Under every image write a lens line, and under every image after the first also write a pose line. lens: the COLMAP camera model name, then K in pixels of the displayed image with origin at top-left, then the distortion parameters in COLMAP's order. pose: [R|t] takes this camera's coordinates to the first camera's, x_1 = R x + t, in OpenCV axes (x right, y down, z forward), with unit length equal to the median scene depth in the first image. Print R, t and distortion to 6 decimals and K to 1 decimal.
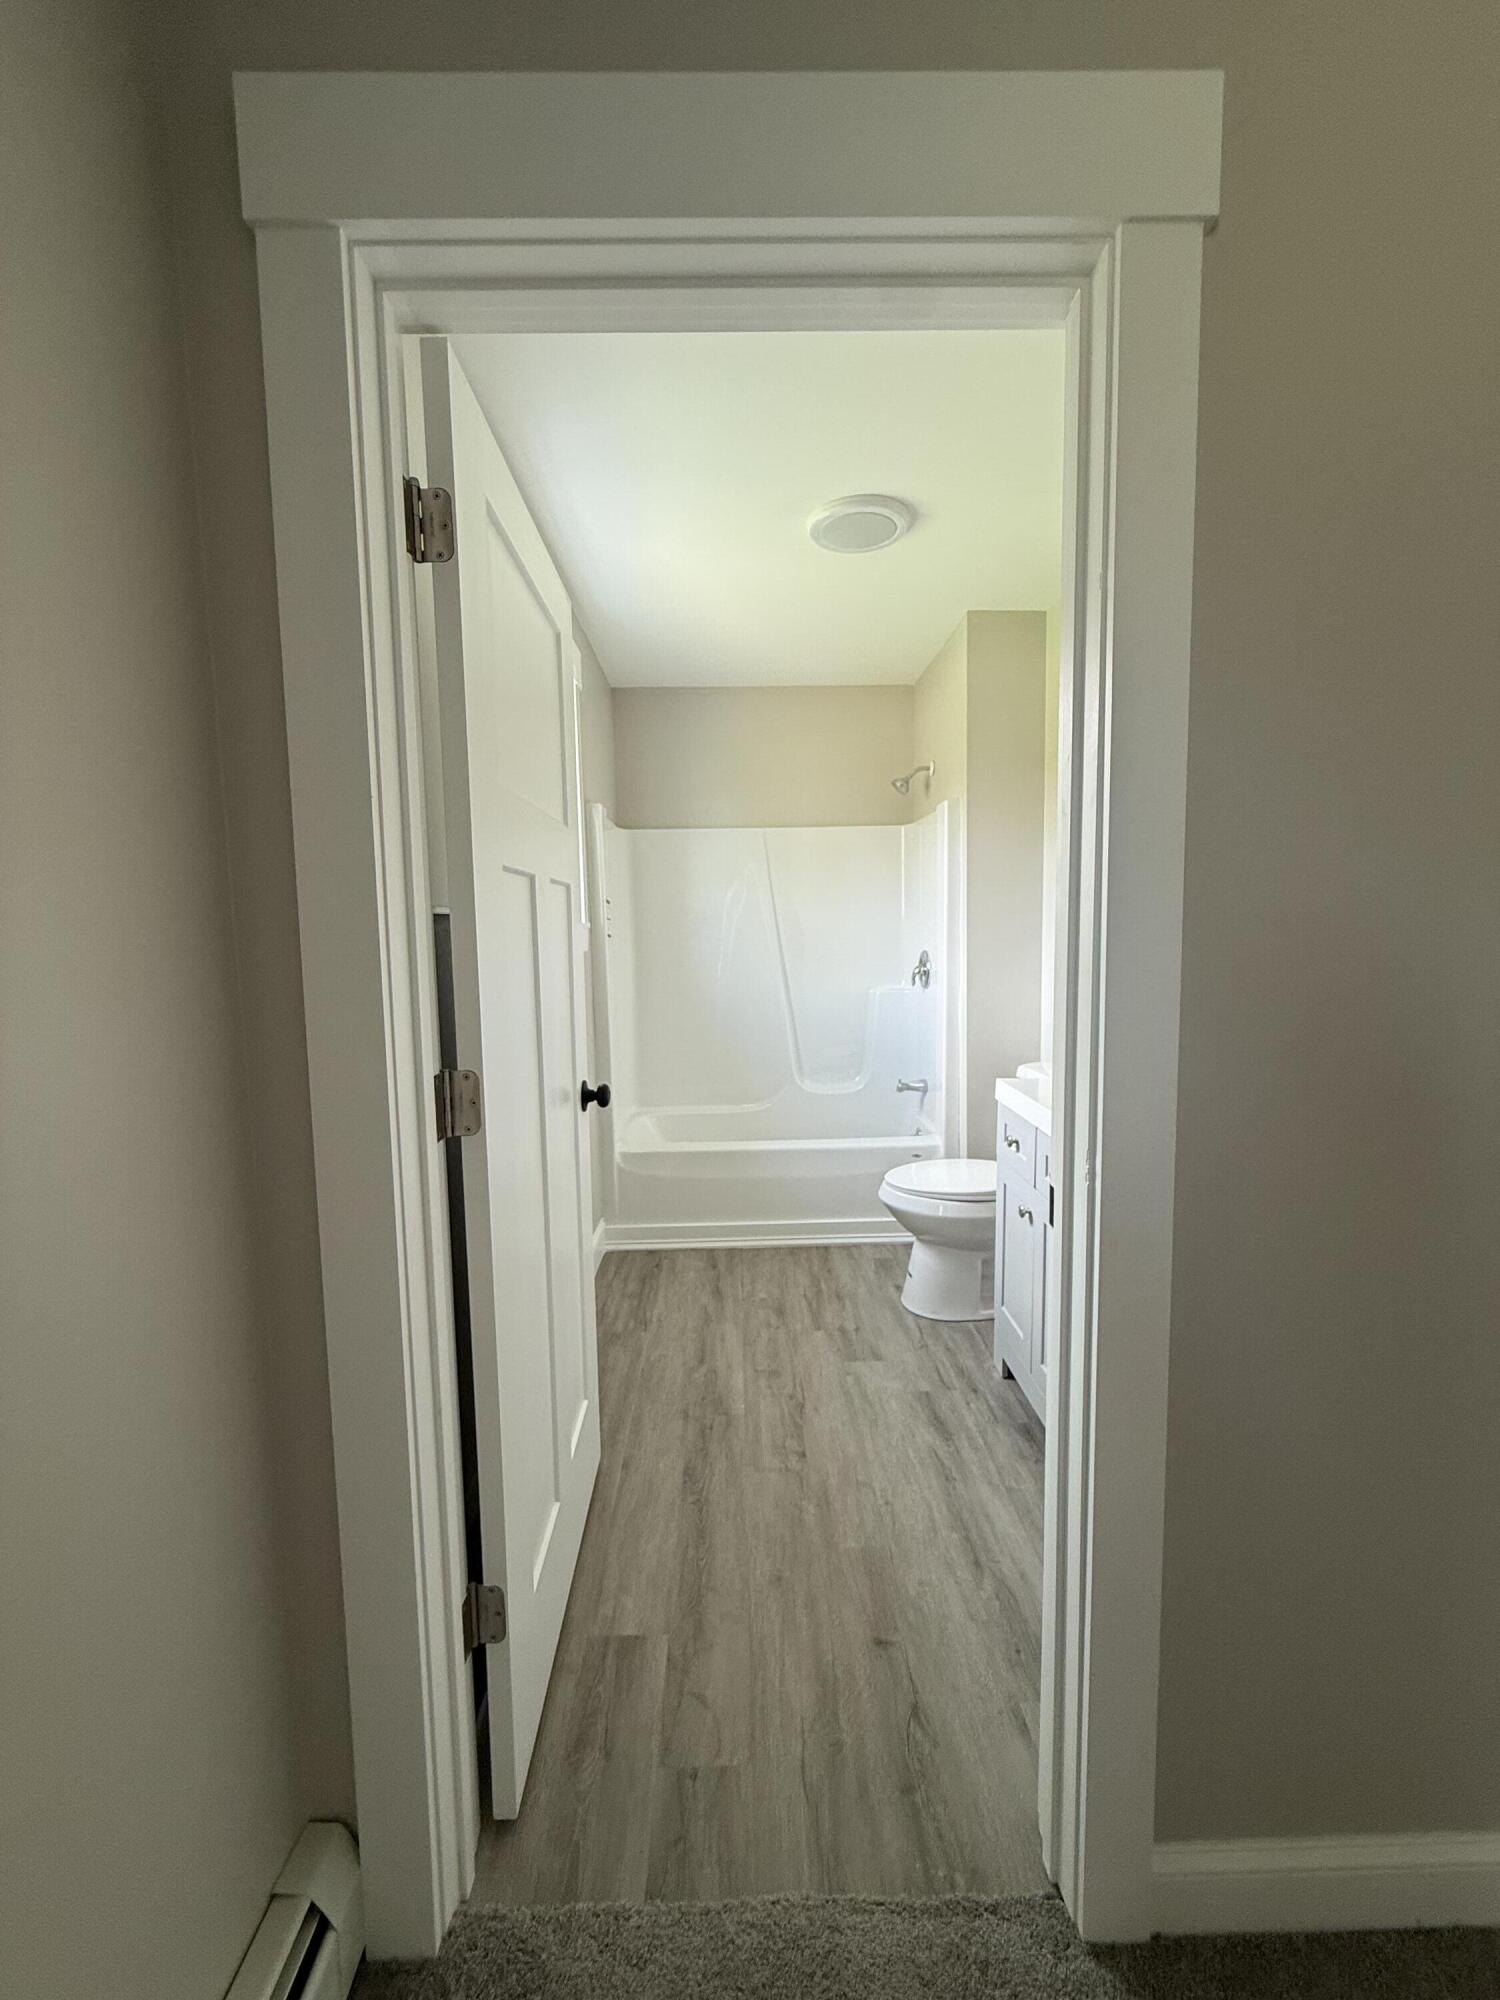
lens RADIAL K [[800.3, 0, 746.9], [0, 800.3, 995.1], [0, 0, 1]] dist [0.004430, -0.002852]
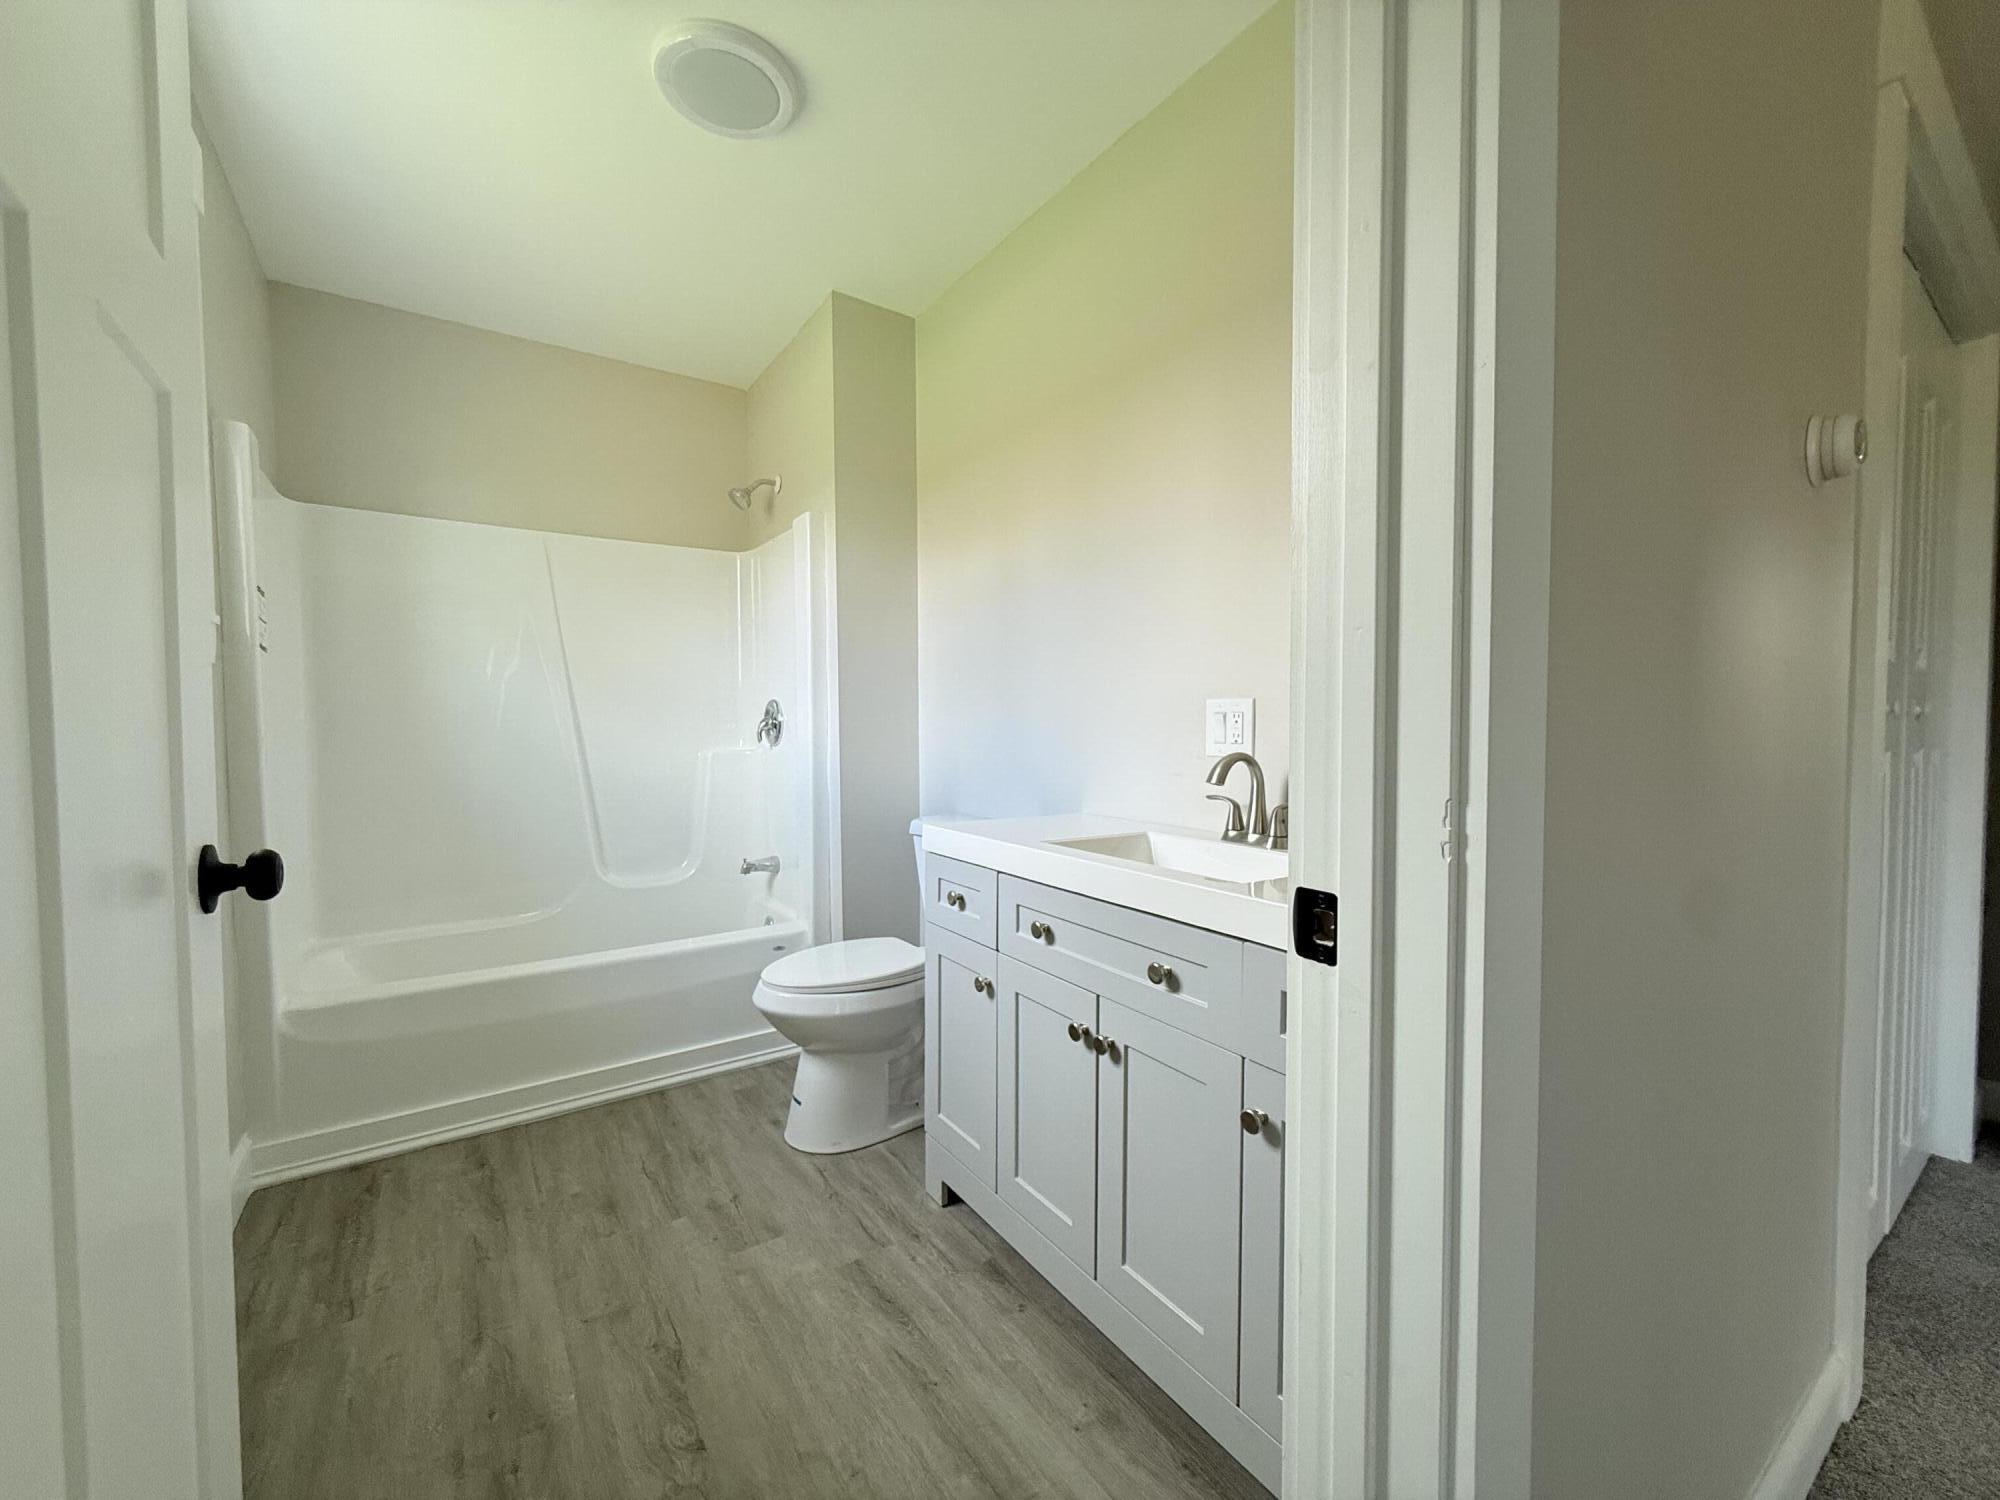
lens RADIAL K [[800.3, 0, 1000.9], [0, 800.3, 753.1], [0, 0, 1]] dist [0.004430, -0.002852]
pose [[0.834661, -0.004951, 0.550741, -0.053743], [0.035676, 0.998346, -0.045094, 0.064796], [-0.549607, 0.057286, 0.833457, 0.256988]]
